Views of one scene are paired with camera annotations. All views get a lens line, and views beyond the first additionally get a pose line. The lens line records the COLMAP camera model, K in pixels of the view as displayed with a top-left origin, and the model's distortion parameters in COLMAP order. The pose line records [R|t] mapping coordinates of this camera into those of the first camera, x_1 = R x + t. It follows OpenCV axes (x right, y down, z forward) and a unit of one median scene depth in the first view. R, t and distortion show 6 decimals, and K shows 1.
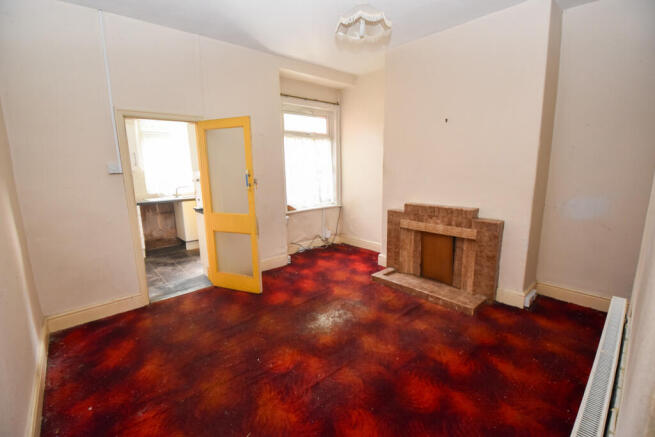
lens RADIAL K [[288.1, 0, 324.0], [0, 288.1, 218.8], [0, 0, 1]] dist [-0.025268, -0.000193]
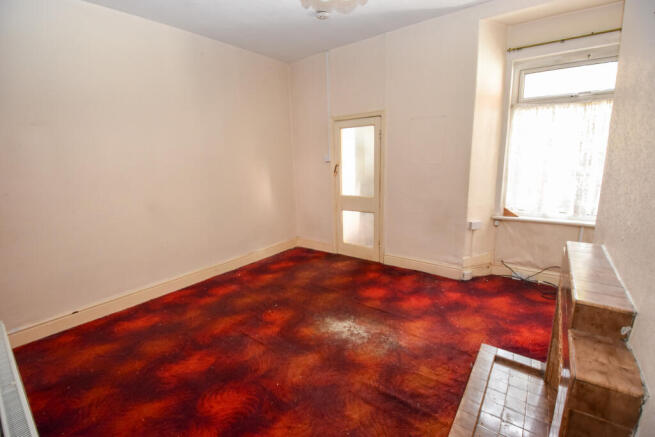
lens RADIAL K [[288.1, 0, 324.3], [0, 288.1, 216.1], [0, 0, 1]] dist [-0.025268, -0.000193]
pose [[0.186046, 0.209777, -0.959886, 0.747766], [-0.152960, 0.971215, 0.182606, -0.138585], [0.970562, 0.112851, 0.212778, 0.662283]]
